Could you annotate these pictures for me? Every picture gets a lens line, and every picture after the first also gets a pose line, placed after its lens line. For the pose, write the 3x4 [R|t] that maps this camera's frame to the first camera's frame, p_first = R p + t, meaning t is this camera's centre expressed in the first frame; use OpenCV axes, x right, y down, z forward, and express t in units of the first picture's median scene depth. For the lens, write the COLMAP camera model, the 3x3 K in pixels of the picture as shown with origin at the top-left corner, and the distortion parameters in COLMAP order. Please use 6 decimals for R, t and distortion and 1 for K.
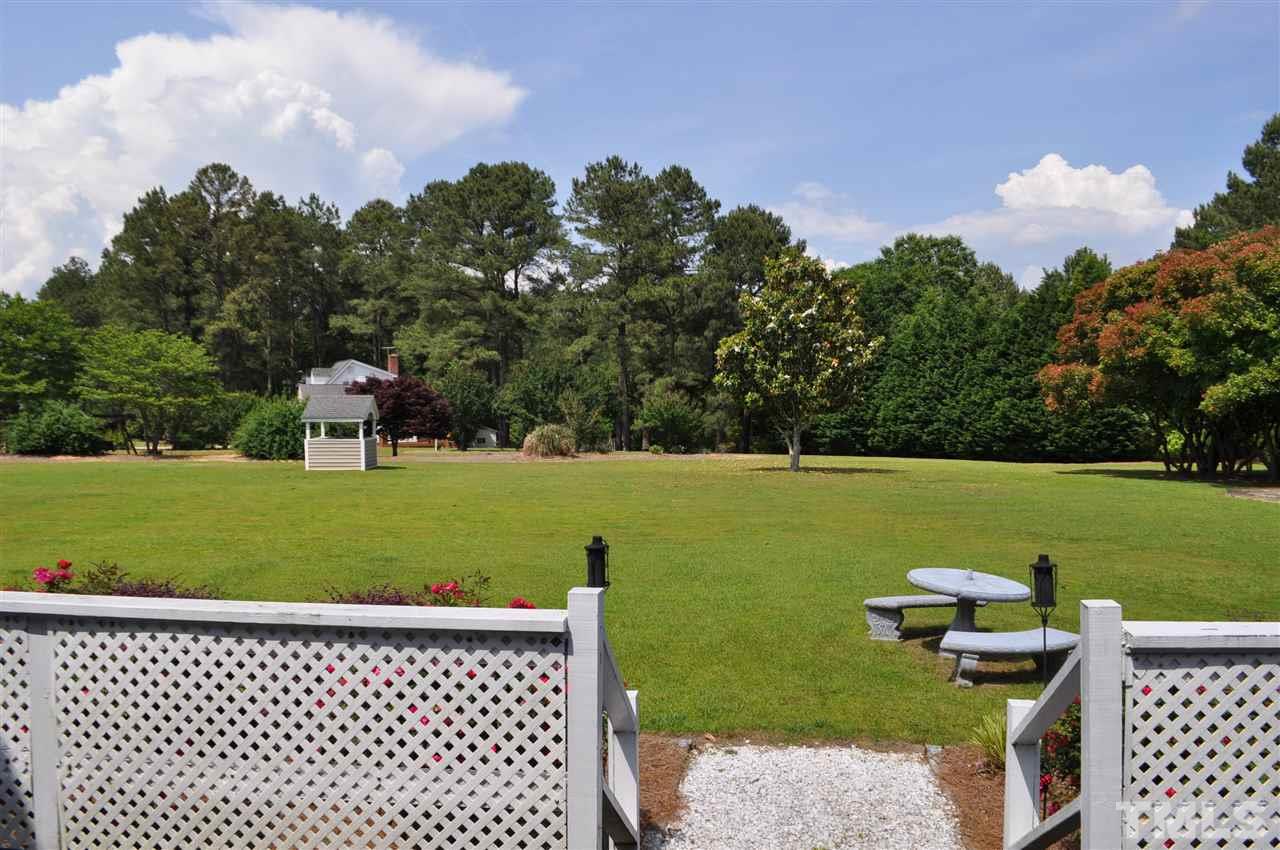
lens RADIAL K [[1012.3, 0, 622.2], [0, 1012.3, 433.7], [0, 0, 1]] dist [-0.087674, 0.029370]
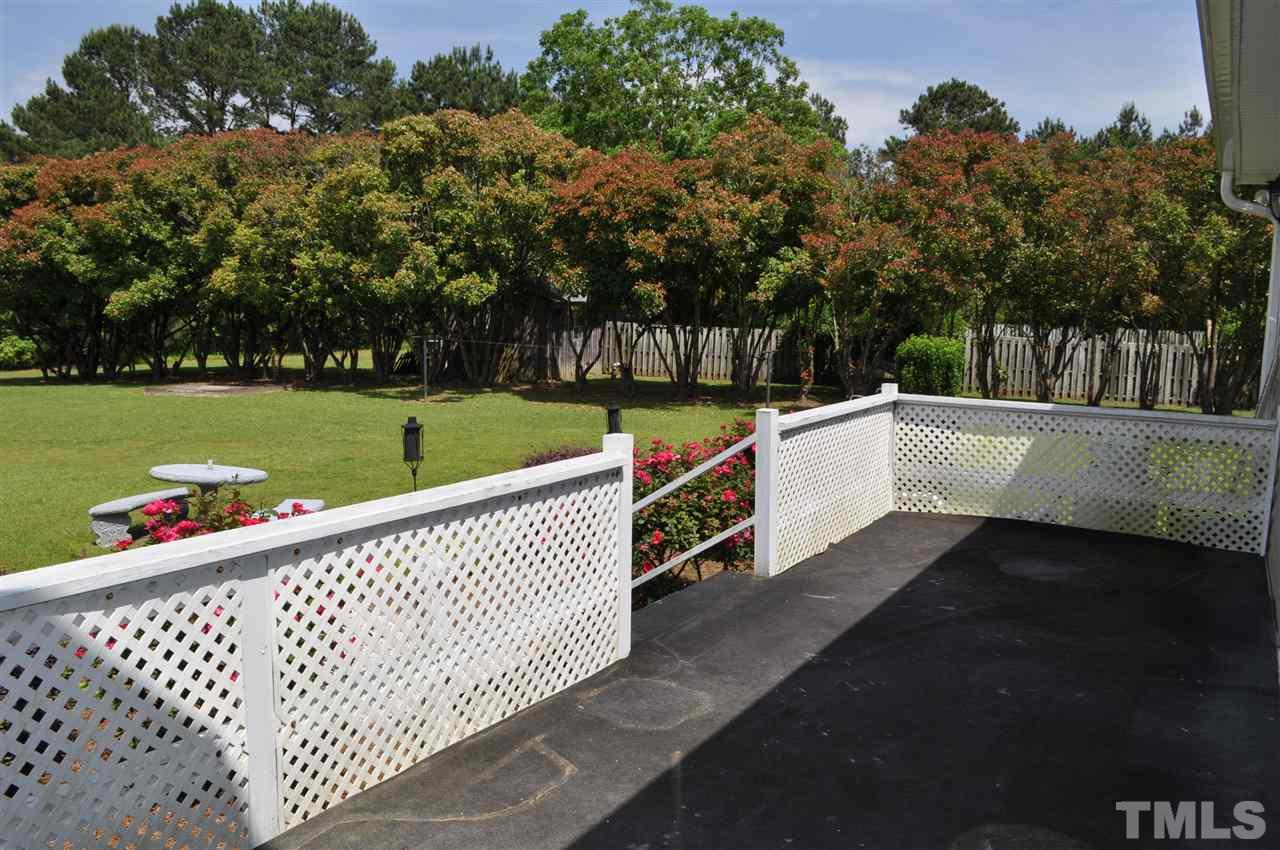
lens RADIAL K [[1012.3, 0, 643.4], [0, 1012.3, 429.9], [0, 0, 1]] dist [-0.087674, 0.029370]
pose [[0.414826, -0.106511, 0.903645, -0.128706], [0.024358, 0.994069, 0.105987, 0.000505], [-0.909575, -0.021955, 0.414960, 0.040598]]
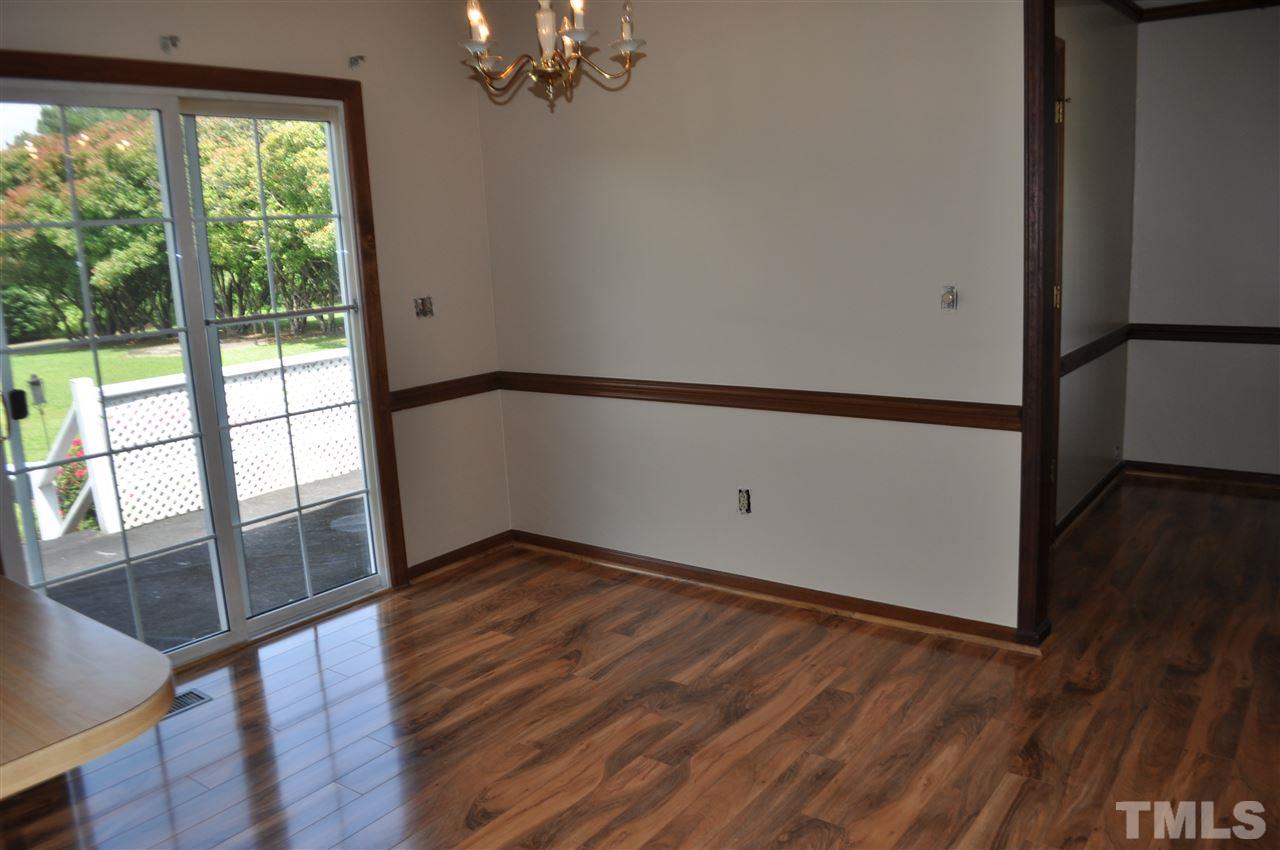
lens RADIAL K [[1012.3, 0, 634.5], [0, 1012.3, 424.7], [0, 0, 1]] dist [-0.087674, 0.029370]
pose [[0.510942, -0.188698, 0.838648, -0.060632], [0.091713, 0.982007, 0.165078, 0.003608], [-0.854709, -0.007431, 0.519055, -0.094905]]
